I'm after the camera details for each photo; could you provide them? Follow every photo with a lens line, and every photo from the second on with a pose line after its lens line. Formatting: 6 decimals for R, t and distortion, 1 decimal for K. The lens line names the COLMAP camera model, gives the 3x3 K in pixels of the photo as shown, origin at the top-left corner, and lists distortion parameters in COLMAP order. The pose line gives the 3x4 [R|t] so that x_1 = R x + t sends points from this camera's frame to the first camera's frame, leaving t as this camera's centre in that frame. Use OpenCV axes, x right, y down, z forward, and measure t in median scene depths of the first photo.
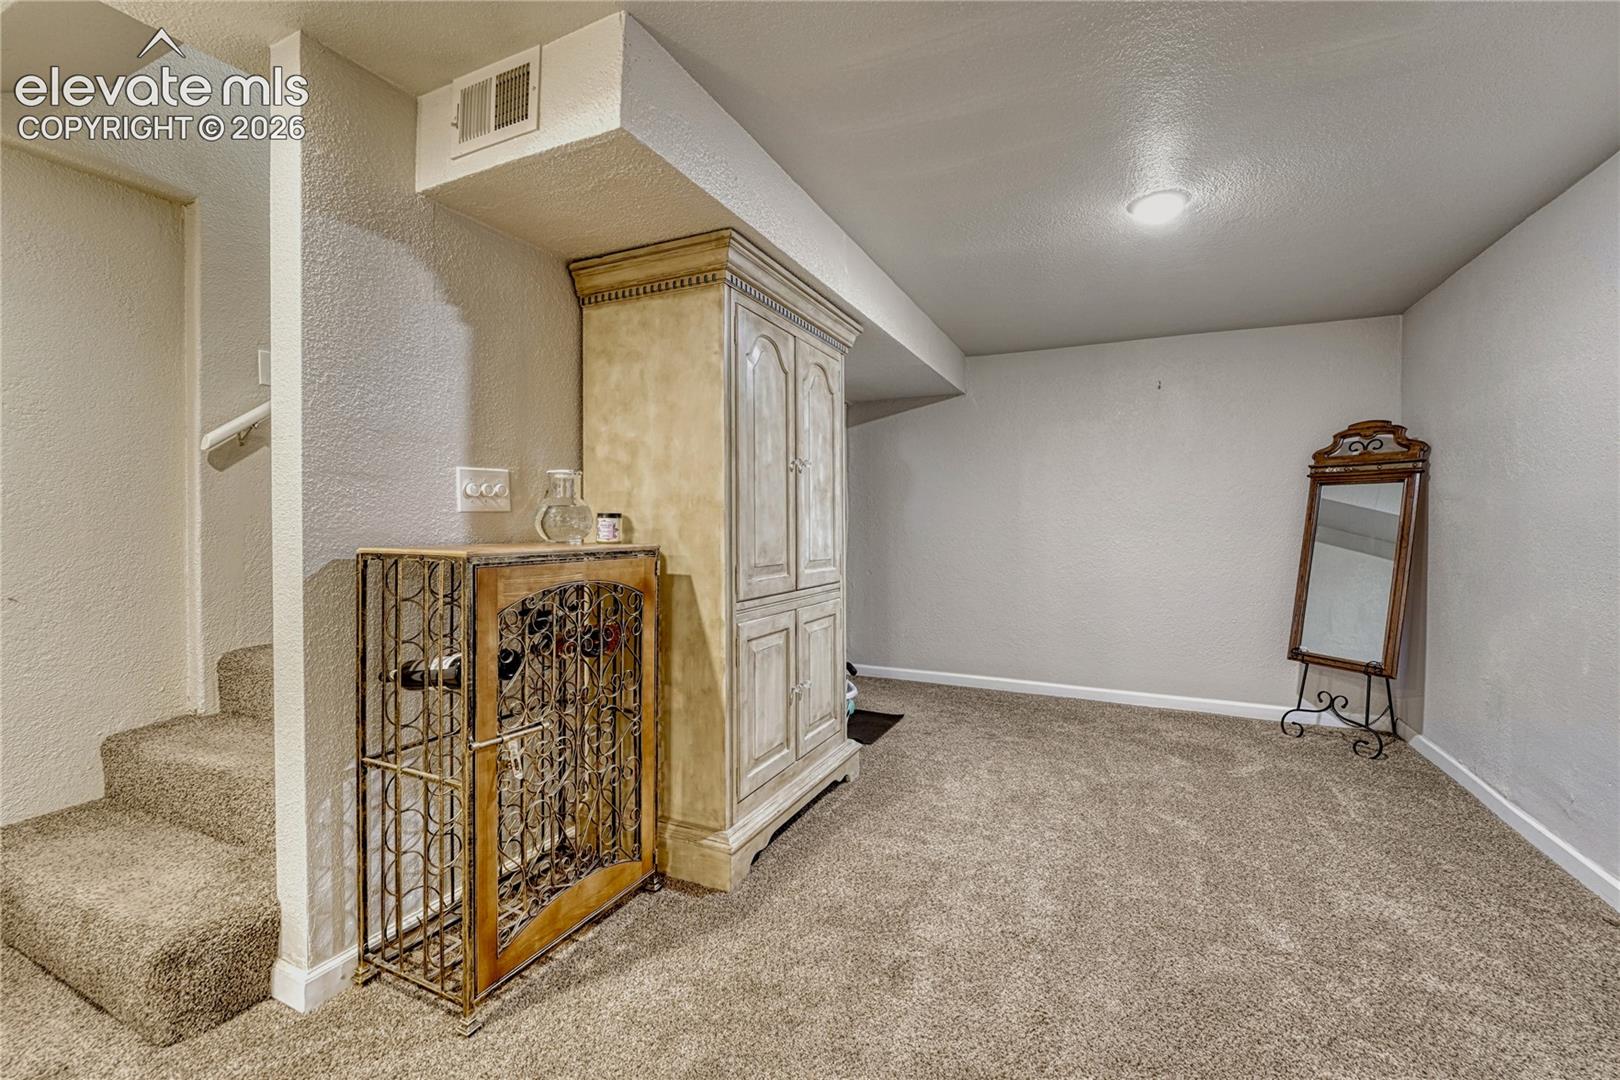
lens RADIAL K [[666.2, 0, 813.7], [0, 666.2, 534.2], [0, 0, 1]] dist [-0.018144, 0.000140]
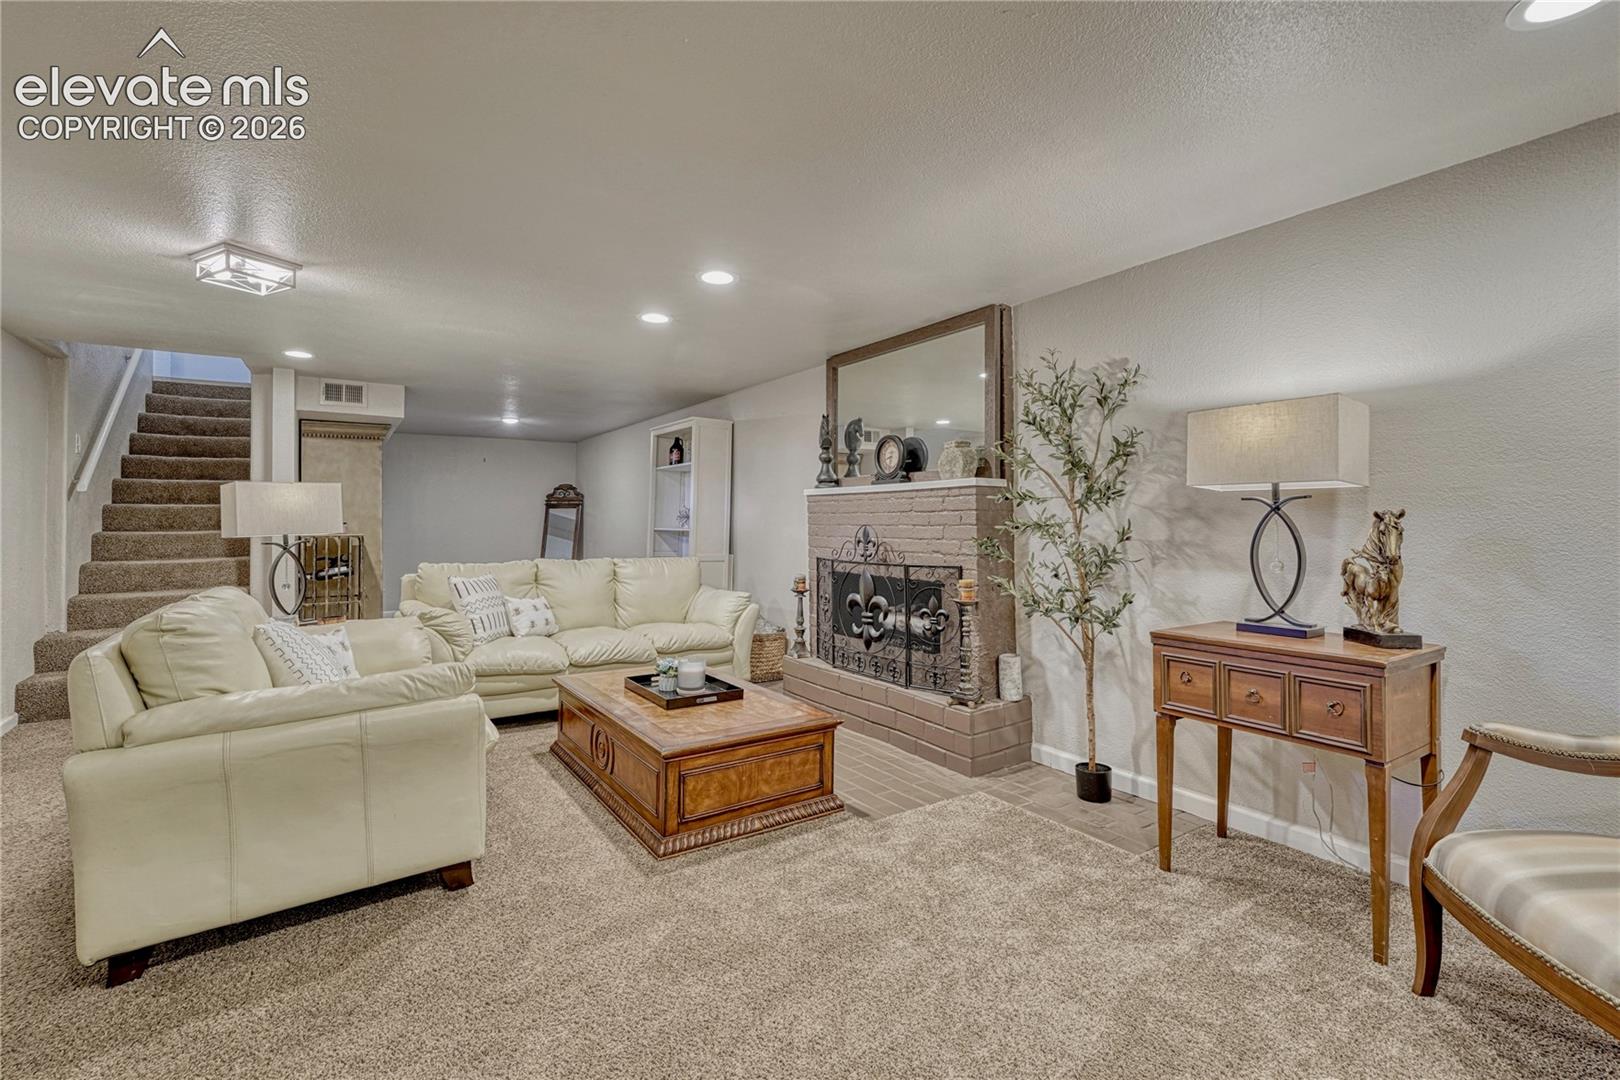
lens RADIAL K [[666.2, 0, 813.7], [0, 666.2, 534.2], [0, 0, 1]] dist [-0.018144, 0.000140]
pose [[0.478197, -0.018704, 0.878054, -1.049557], [0.013084, 0.999814, 0.014172, 0.001865], [-0.878155, 0.004711, 0.478352, -1.178104]]
